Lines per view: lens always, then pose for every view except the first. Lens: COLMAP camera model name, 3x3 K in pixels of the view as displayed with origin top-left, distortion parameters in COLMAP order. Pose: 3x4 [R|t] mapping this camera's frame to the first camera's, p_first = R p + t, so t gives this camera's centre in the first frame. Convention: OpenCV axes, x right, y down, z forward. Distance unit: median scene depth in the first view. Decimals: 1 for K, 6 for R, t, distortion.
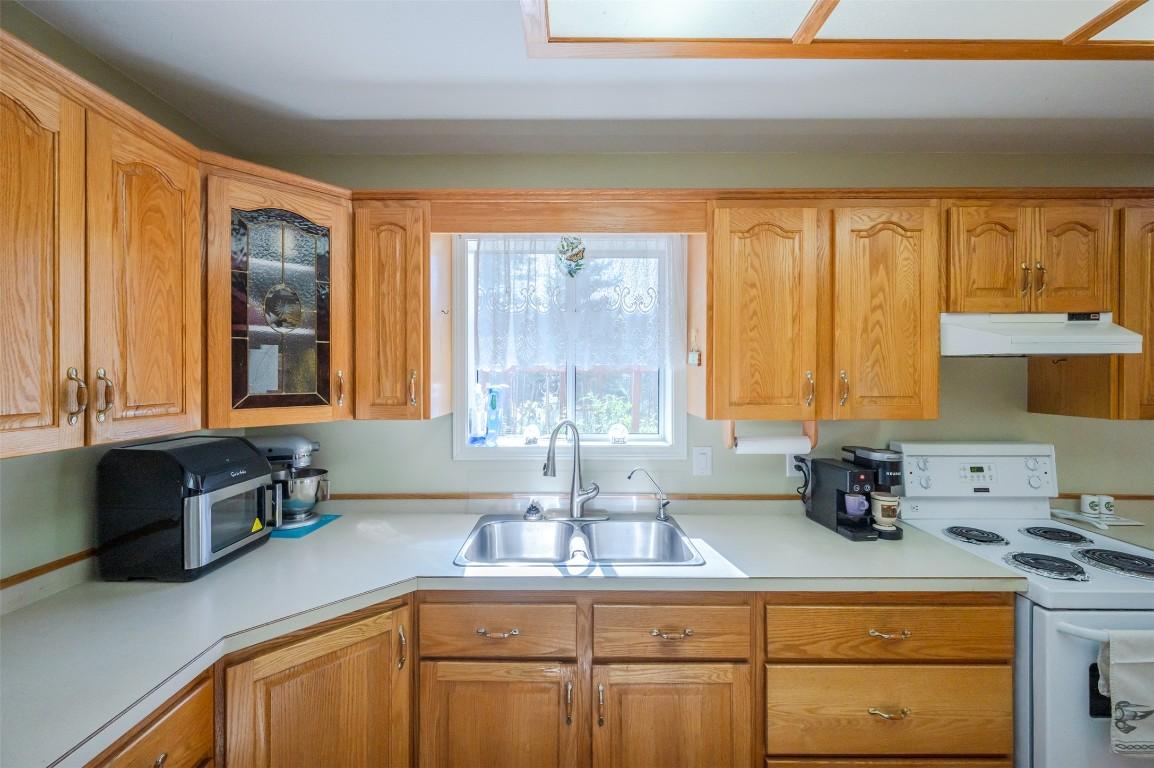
lens RADIAL K [[463.6, 0, 572.6], [0, 463.6, 378.2], [0, 0, 1]] dist [-0.000169, -0.000176]
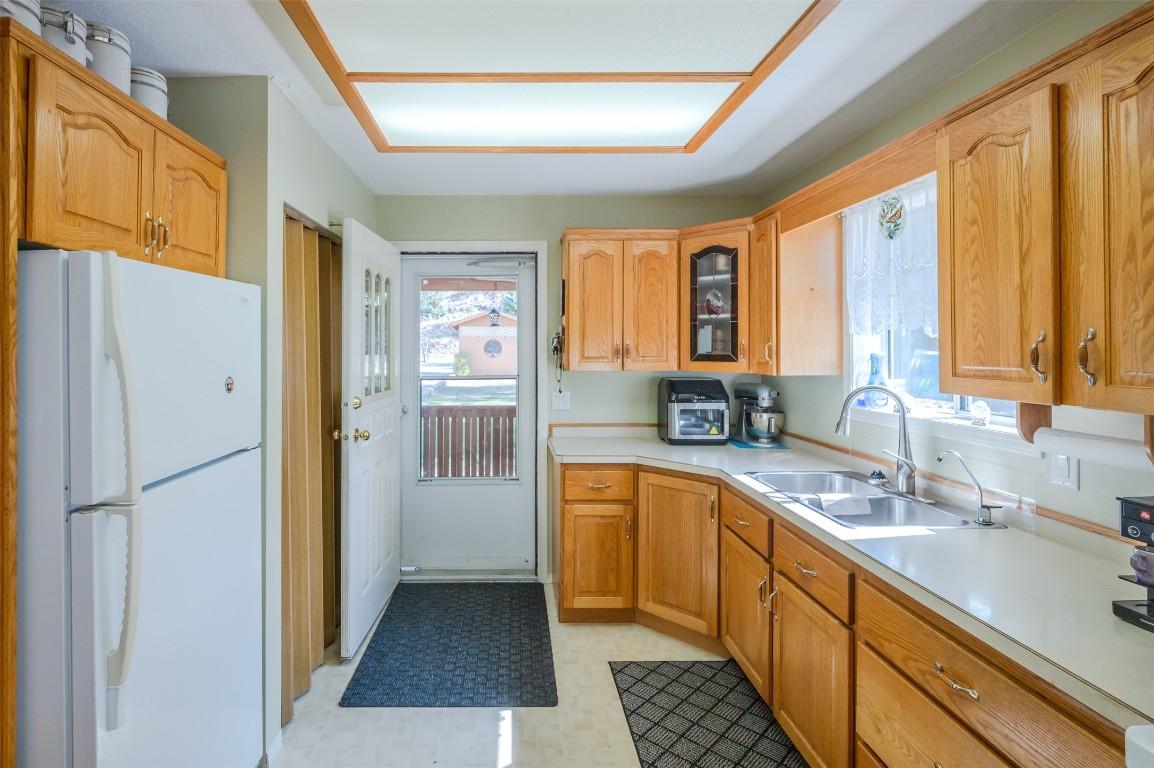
lens RADIAL K [[565.9, 0, 526.3], [0, 565.9, 344.6], [0, 0, 1]] dist [-0.000454, -0.000039]
pose [[0.033655, -0.004950, -0.999421, 1.305688], [-0.002765, 0.999983, -0.005046, 0.011382], [0.999430, 0.002933, 0.033640, 0.224818]]
